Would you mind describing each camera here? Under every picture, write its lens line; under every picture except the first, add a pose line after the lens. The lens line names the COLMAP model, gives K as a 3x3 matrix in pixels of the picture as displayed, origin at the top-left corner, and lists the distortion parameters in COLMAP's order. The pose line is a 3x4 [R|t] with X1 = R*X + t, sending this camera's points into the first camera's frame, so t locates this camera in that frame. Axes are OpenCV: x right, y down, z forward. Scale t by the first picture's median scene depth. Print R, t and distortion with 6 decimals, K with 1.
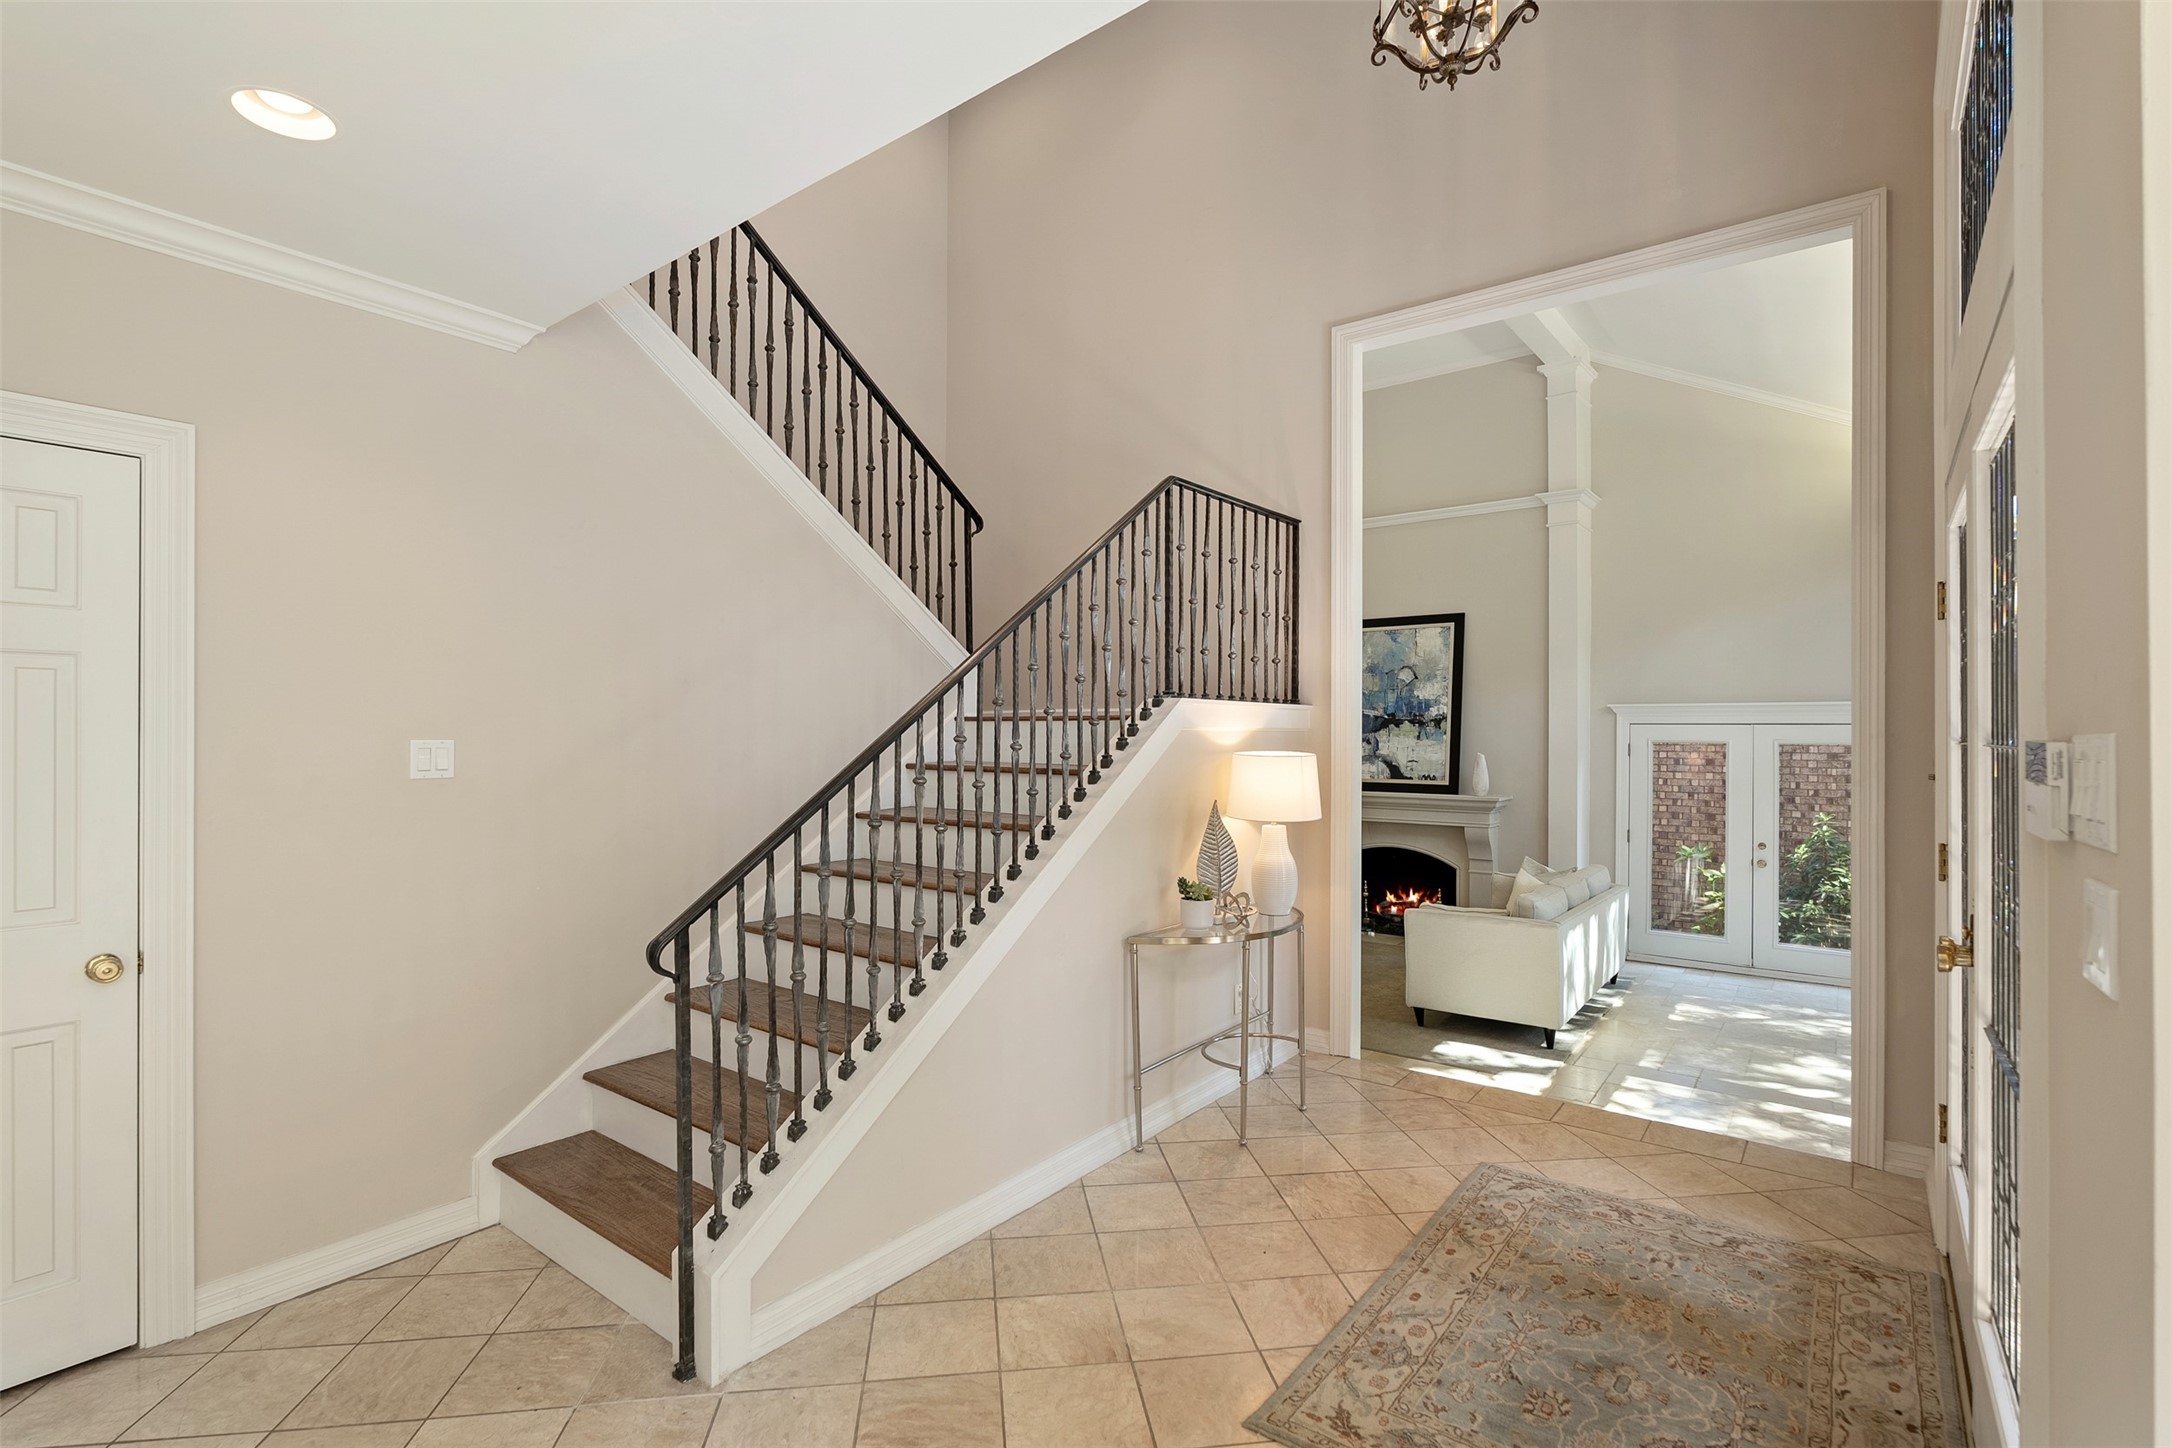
lens RADIAL K [[1038.0, 0, 1066.0], [0, 1038.0, 730.8], [0, 0, 1]] dist [-0.004080, 0.000396]
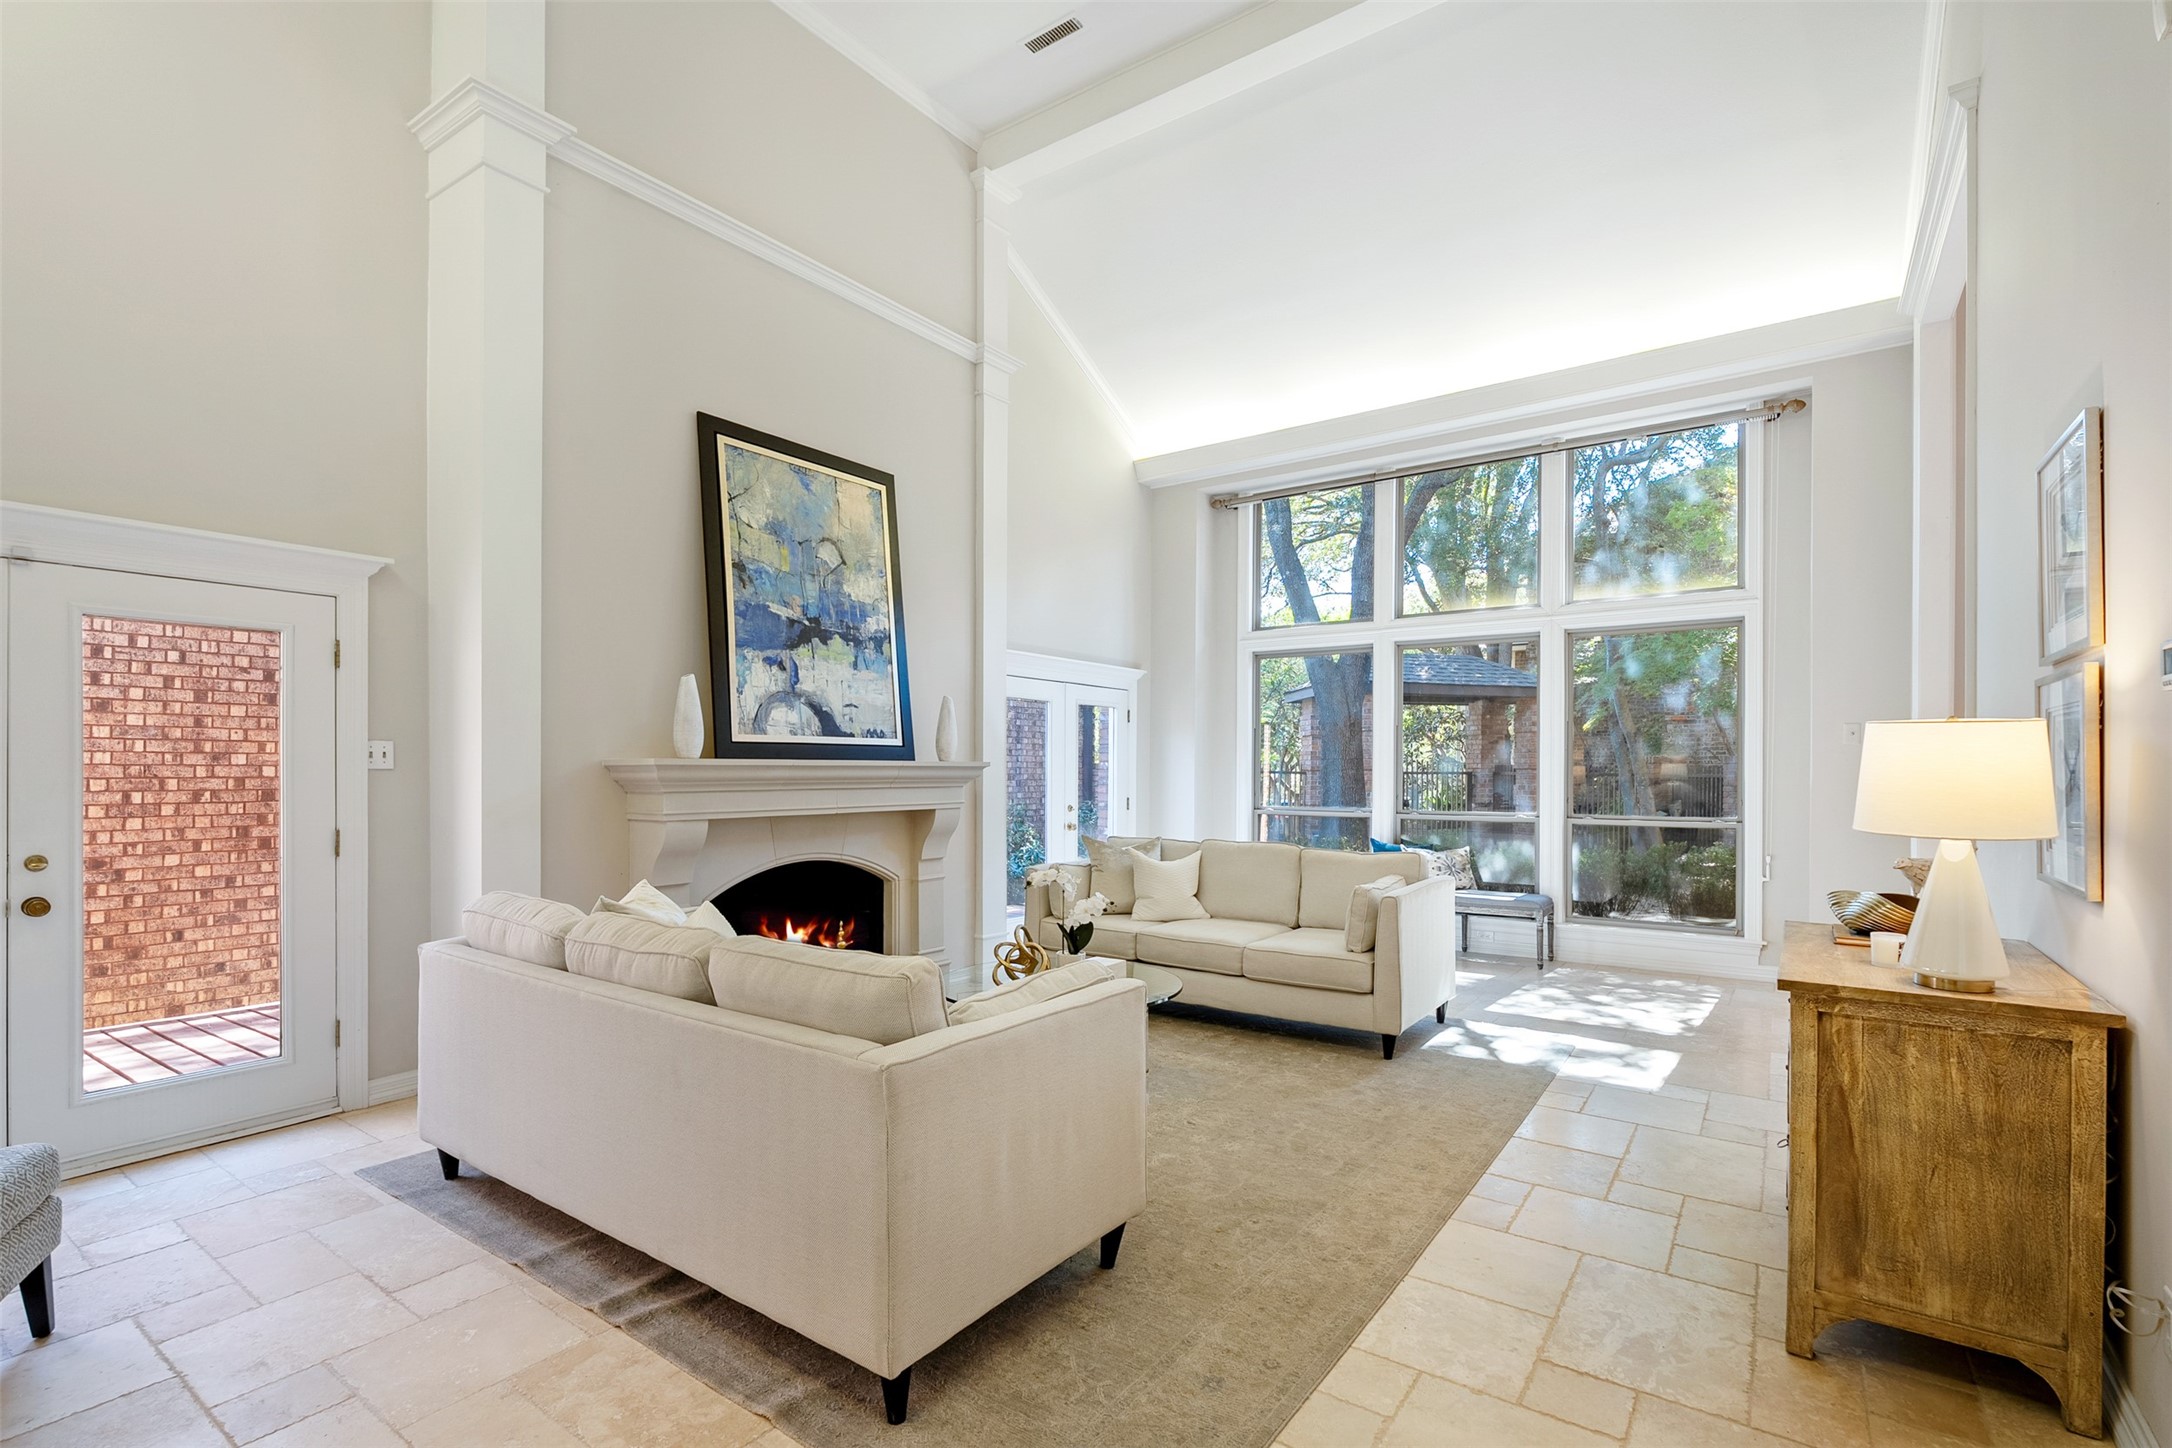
lens RADIAL K [[977.6, 0, 1082.5], [0, 977.6, 774.3], [0, 0, 1]] dist [-0.003314, -0.000450]
pose [[-0.017264, -0.008814, 0.999812, -0.217357], [-0.001315, 0.999960, 0.008792, 0.063784], [-0.999850, -0.001163, -0.017275, 0.894752]]
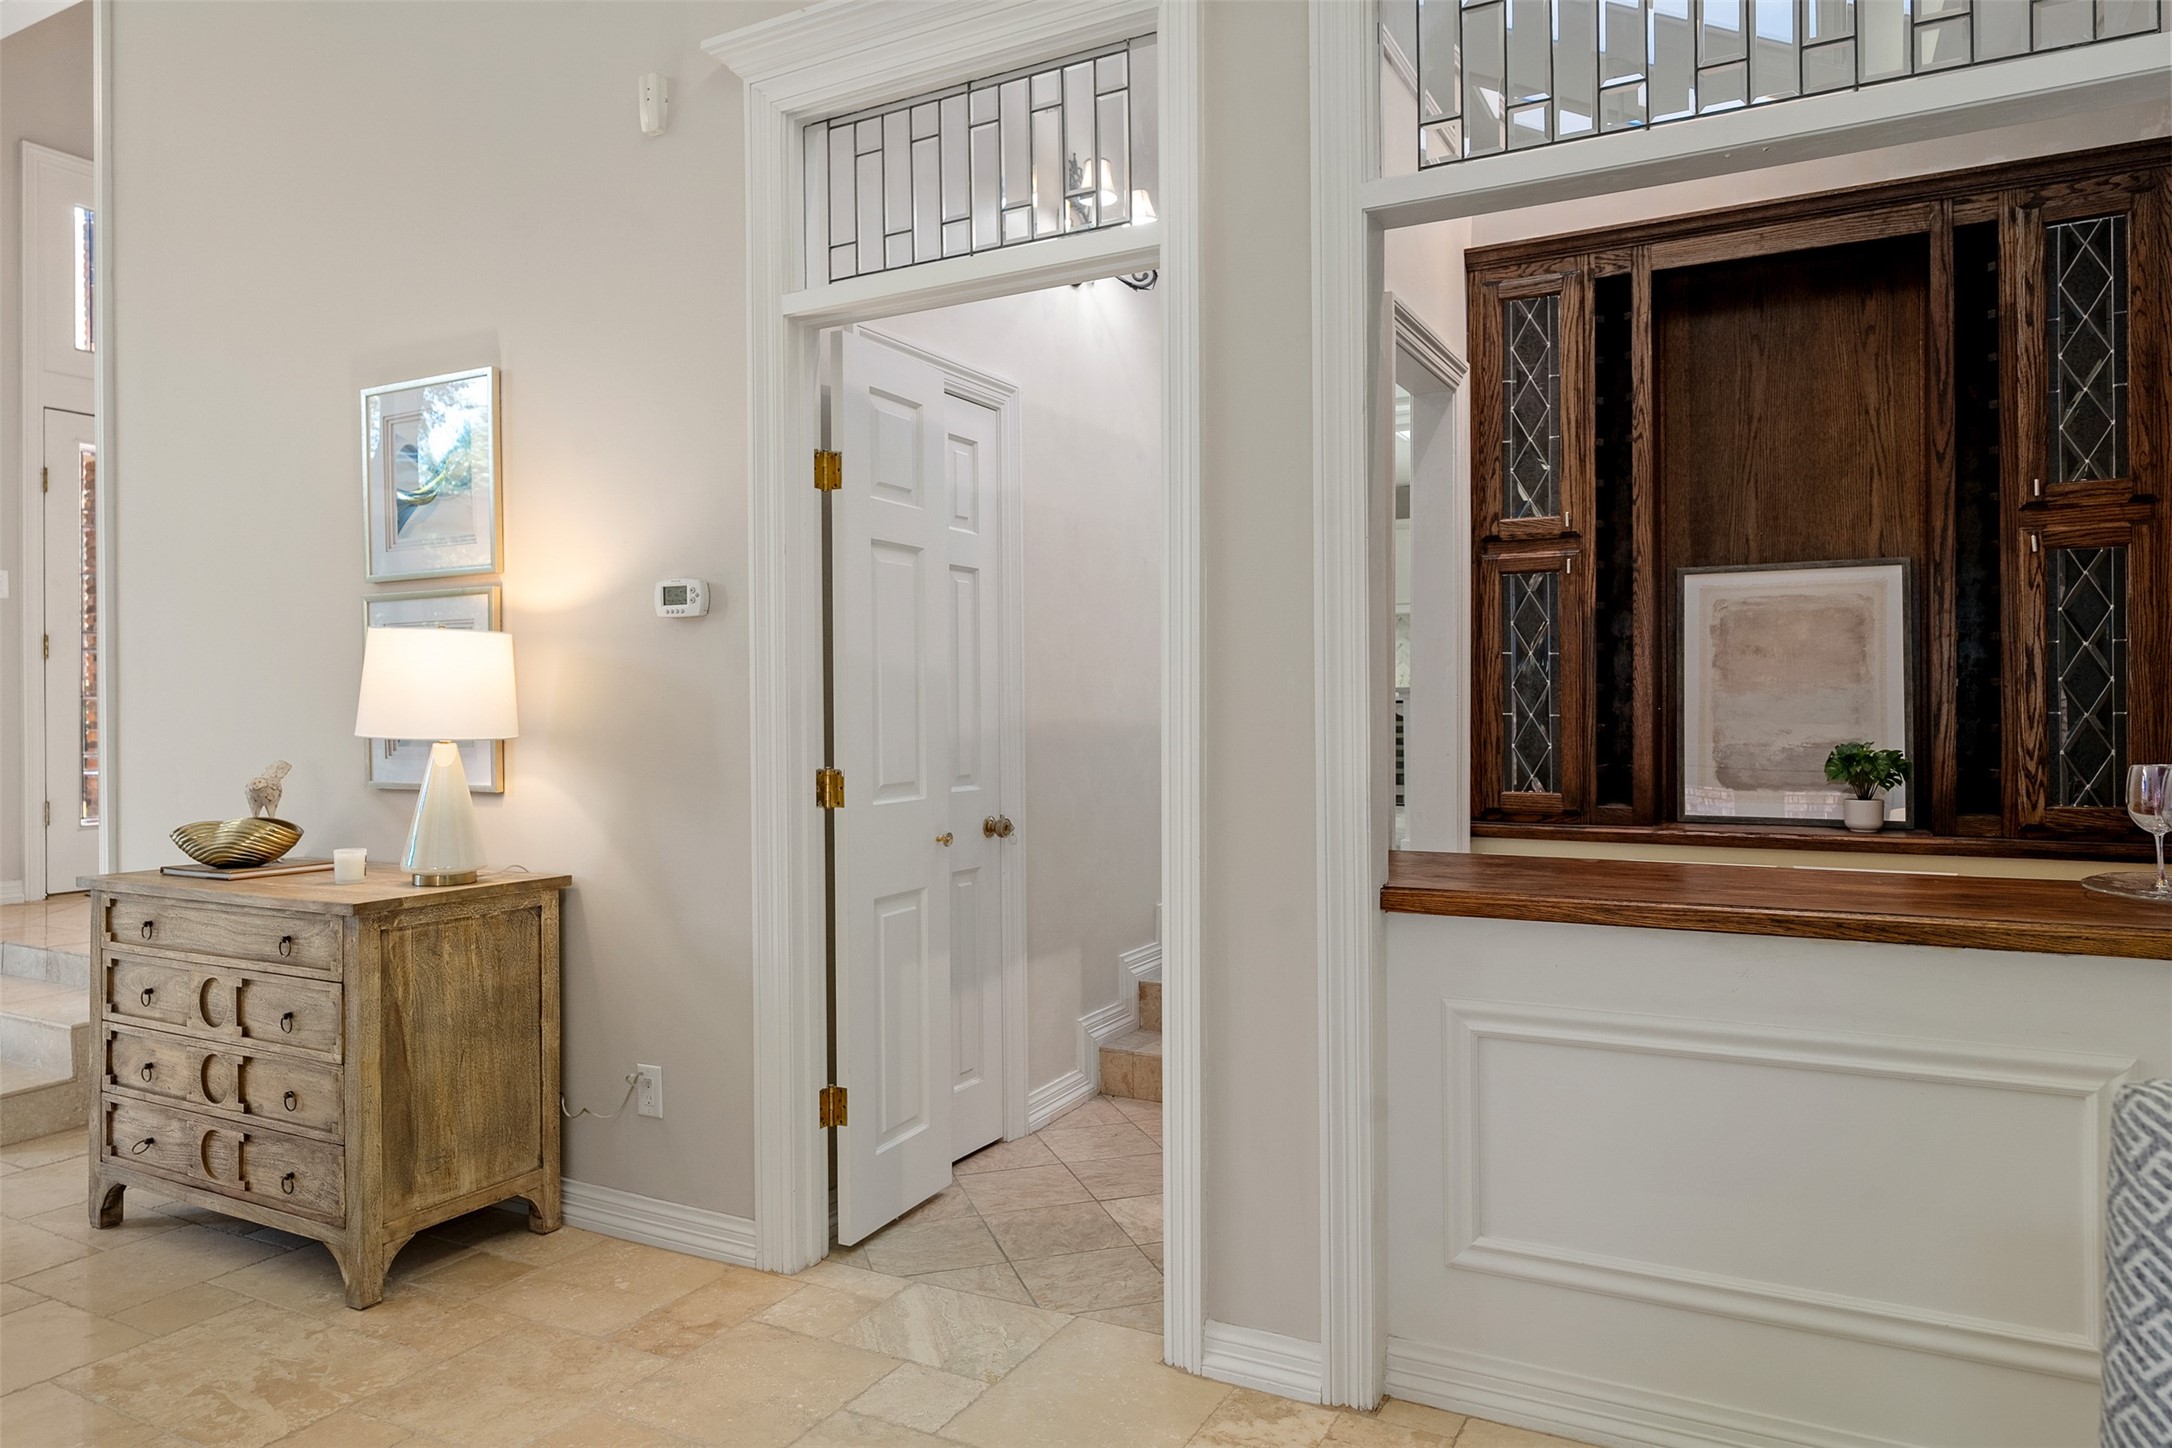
lens RADIAL K [[1425.5, 0, 1096.9], [0, 1425.5, 714.3], [0, 0, 1]] dist [-0.003641, 0.003604]
pose [[-0.988120, -0.004651, -0.153616, -0.096789], [-0.006204, 0.999934, 0.009629, 0.069842], [0.153561, 0.010468, -0.988084, 1.055728]]
